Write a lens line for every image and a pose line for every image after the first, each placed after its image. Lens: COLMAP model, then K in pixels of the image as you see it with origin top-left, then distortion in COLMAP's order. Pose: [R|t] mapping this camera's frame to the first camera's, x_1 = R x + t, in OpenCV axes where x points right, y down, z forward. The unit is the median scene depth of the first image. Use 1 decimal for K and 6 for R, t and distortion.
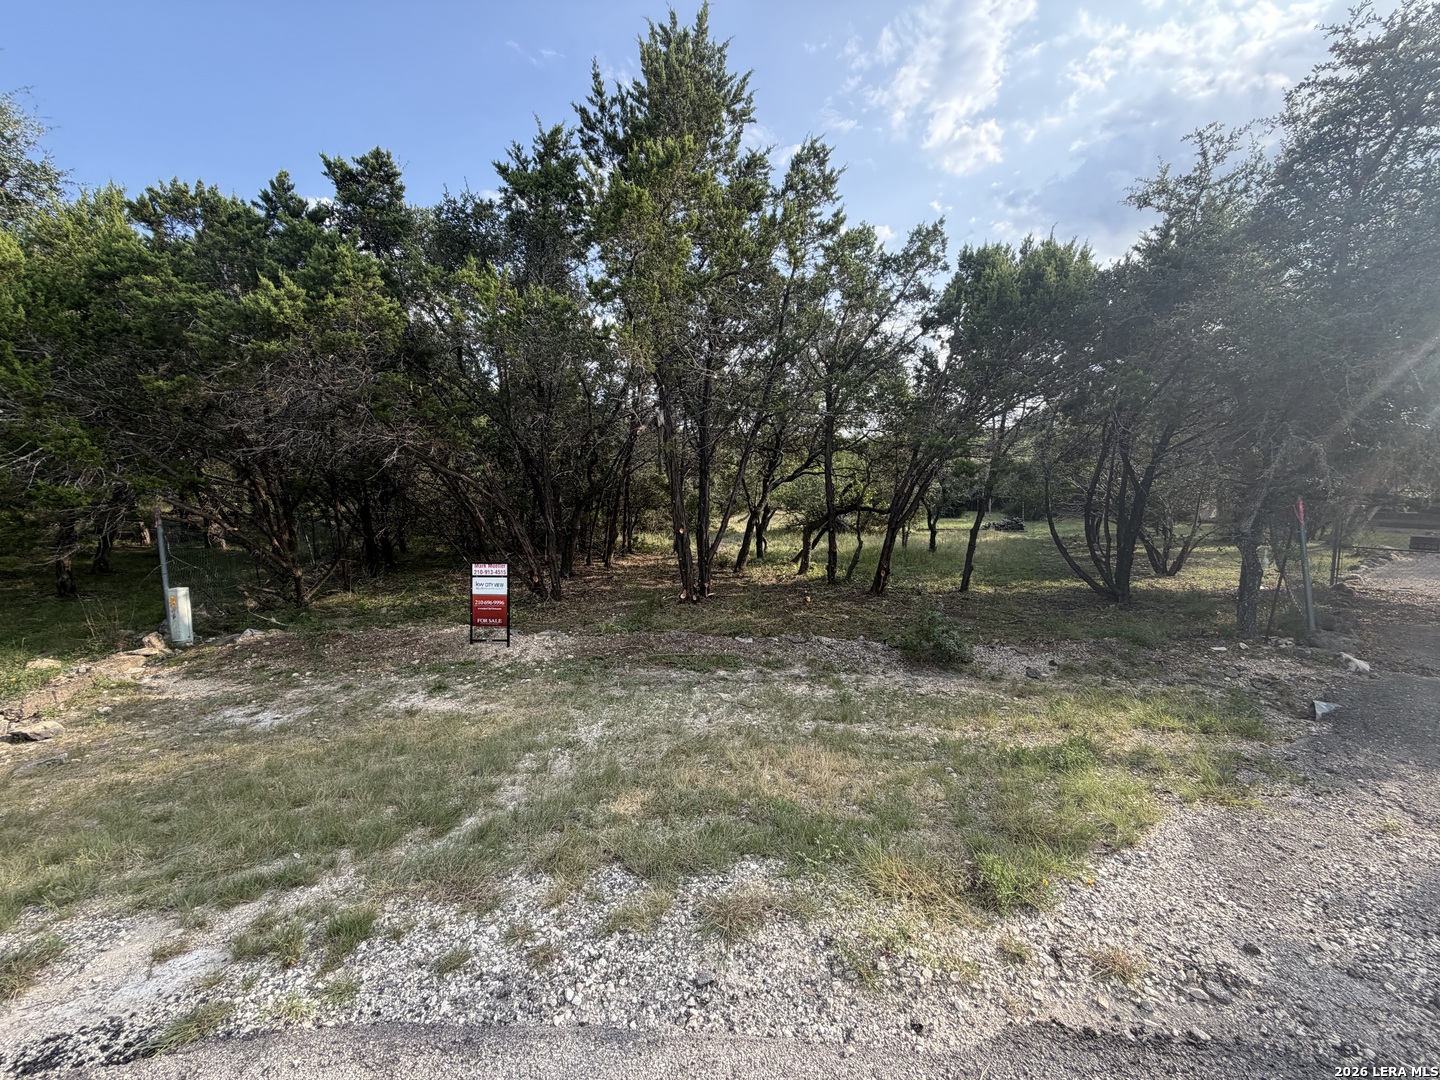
lens RADIAL K [[574.0, 0, 718.5], [0, 574.0, 537.4], [0, 0, 1]] dist [0.002593, 0.000173]
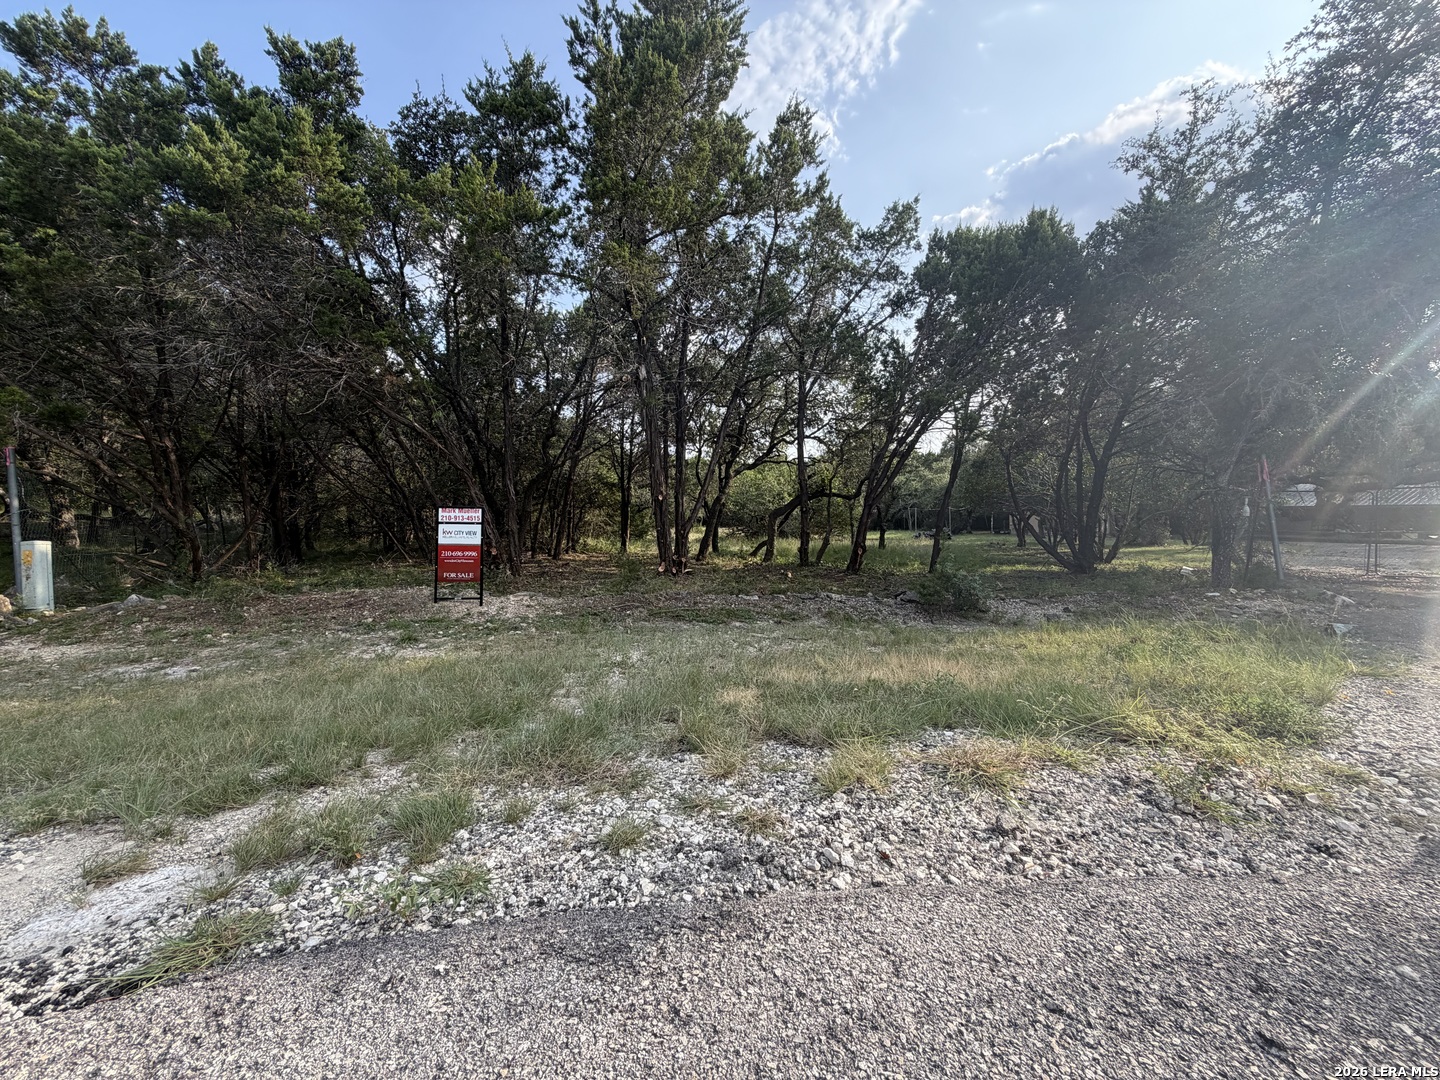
lens RADIAL K [[574.0, 0, 717.7], [0, 574.0, 535.9], [0, 0, 1]] dist [0.002593, 0.000173]
pose [[0.990393, 0.004165, 0.138221, -0.127972], [0.002799, 0.998738, -0.050147, 0.123390], [-0.138256, 0.050052, 0.989131, 0.094014]]
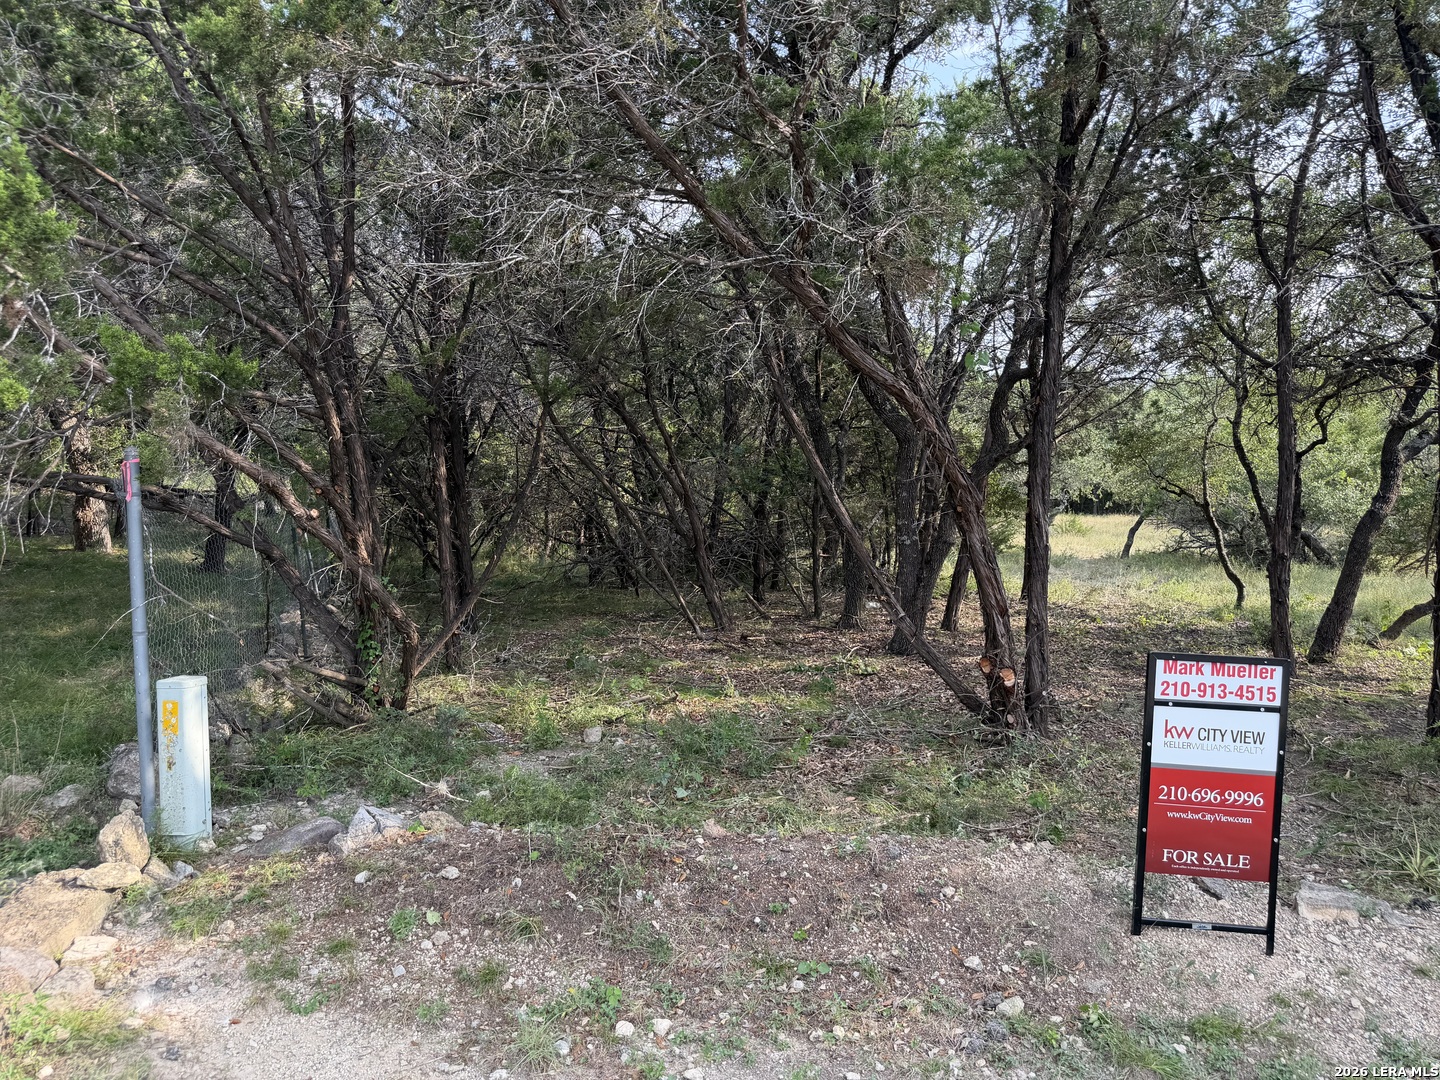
lens RADIAL K [[1020.2, 0, 738.7], [0, 1020.2, 547.1], [0, 0, 1]] dist [0.023576, -0.017655]
pose [[0.992909, 0.037846, -0.112692, -0.547983], [-0.038945, 0.999213, -0.007558, 0.001021], [0.112318, 0.011893, 0.993601, 0.430827]]
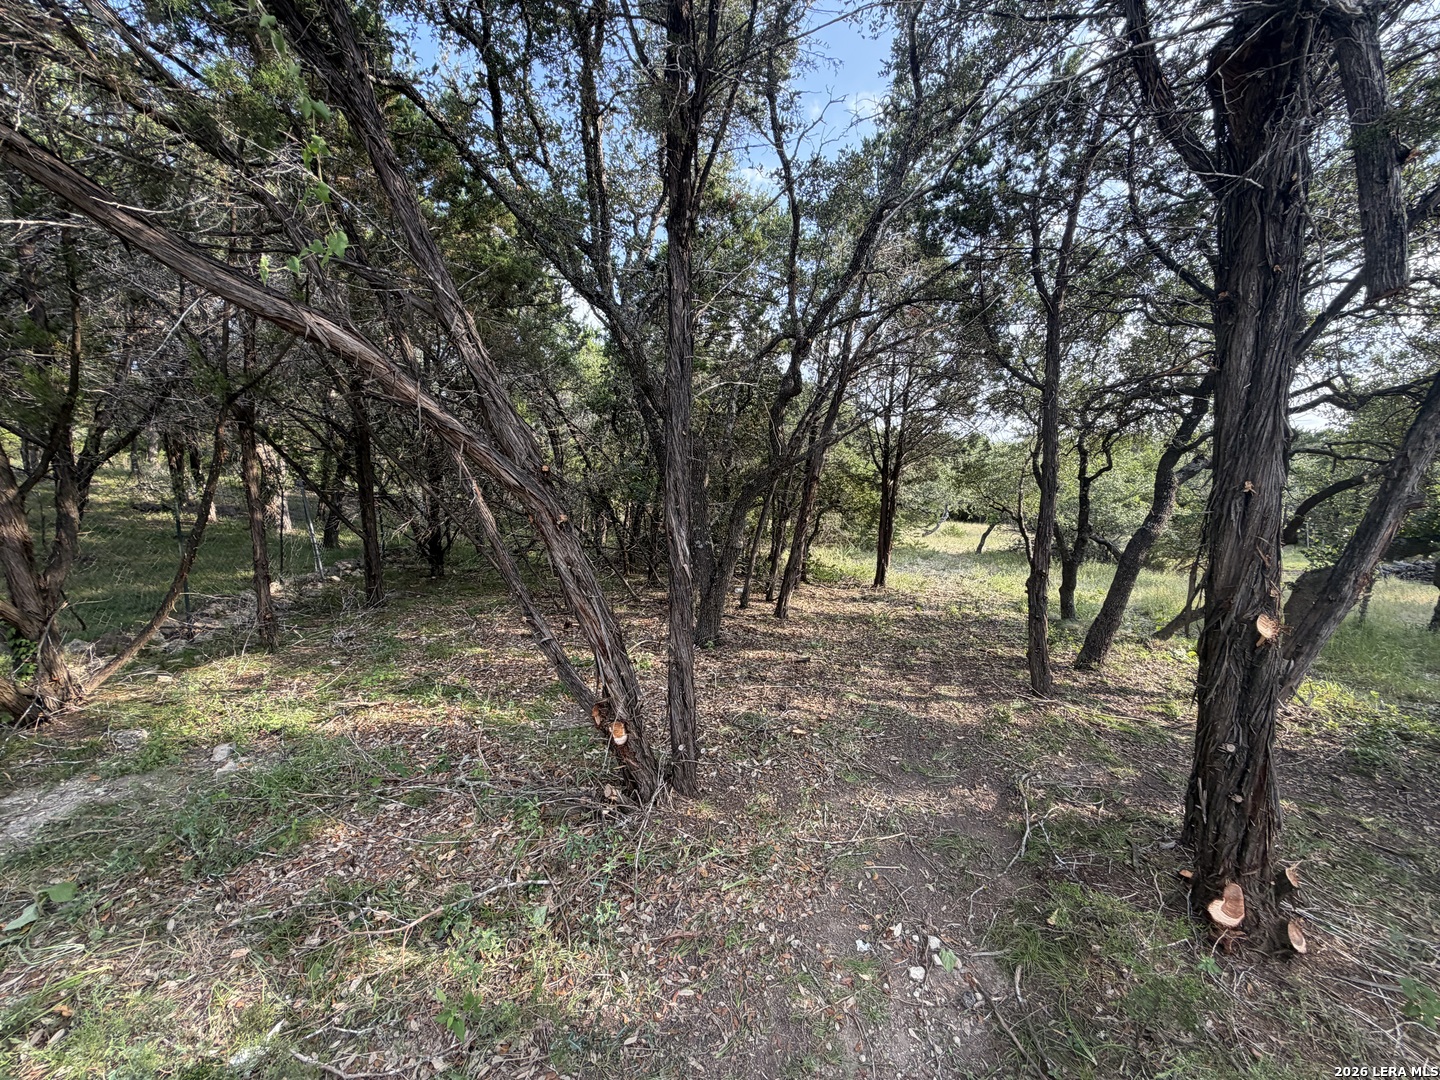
lens RADIAL K [[574.0, 0, 717.2], [0, 574.0, 539.0], [0, 0, 1]] dist [0.002593, 0.000173]
pose [[0.972539, 0.065754, -0.223259, -0.275871], [-0.066299, 0.997787, 0.005064, -0.039709], [0.223098, 0.009877, 0.974746, 0.946077]]
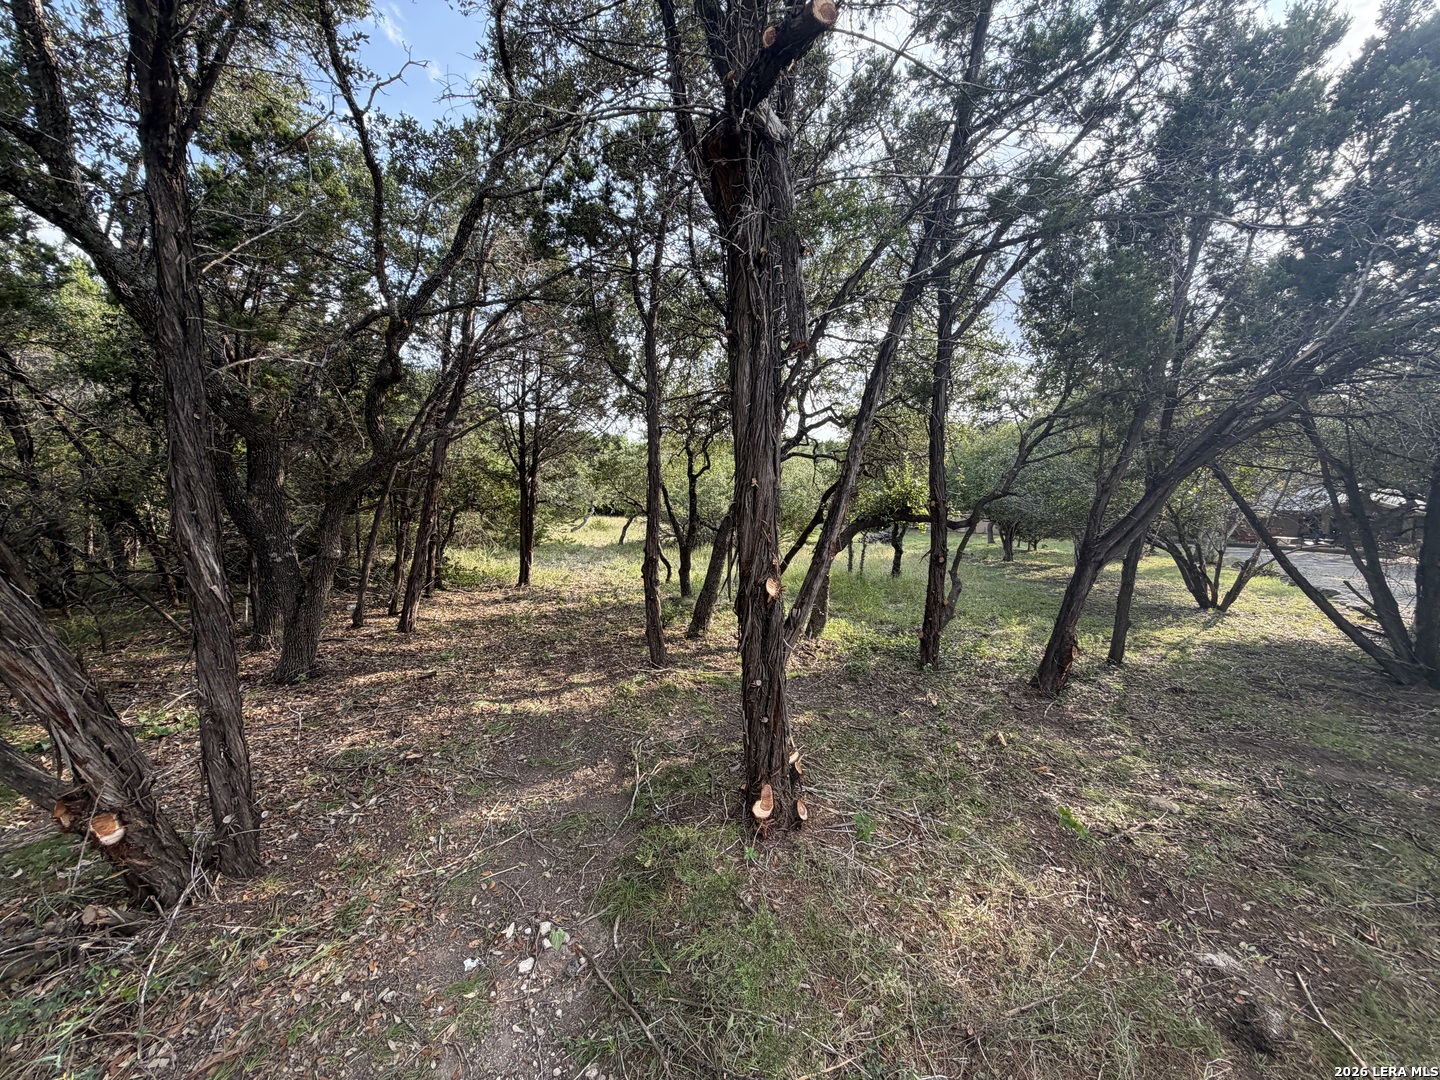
lens RADIAL K [[574.0, 0, 717.5], [0, 574.0, 538.7], [0, 0, 1]] dist [0.002593, 0.000173]
pose [[0.936911, 0.003873, 0.349546, -0.239845], [-0.000353, 0.999949, -0.010131, -0.041005], [-0.349567, 0.009369, 0.936864, 0.942784]]
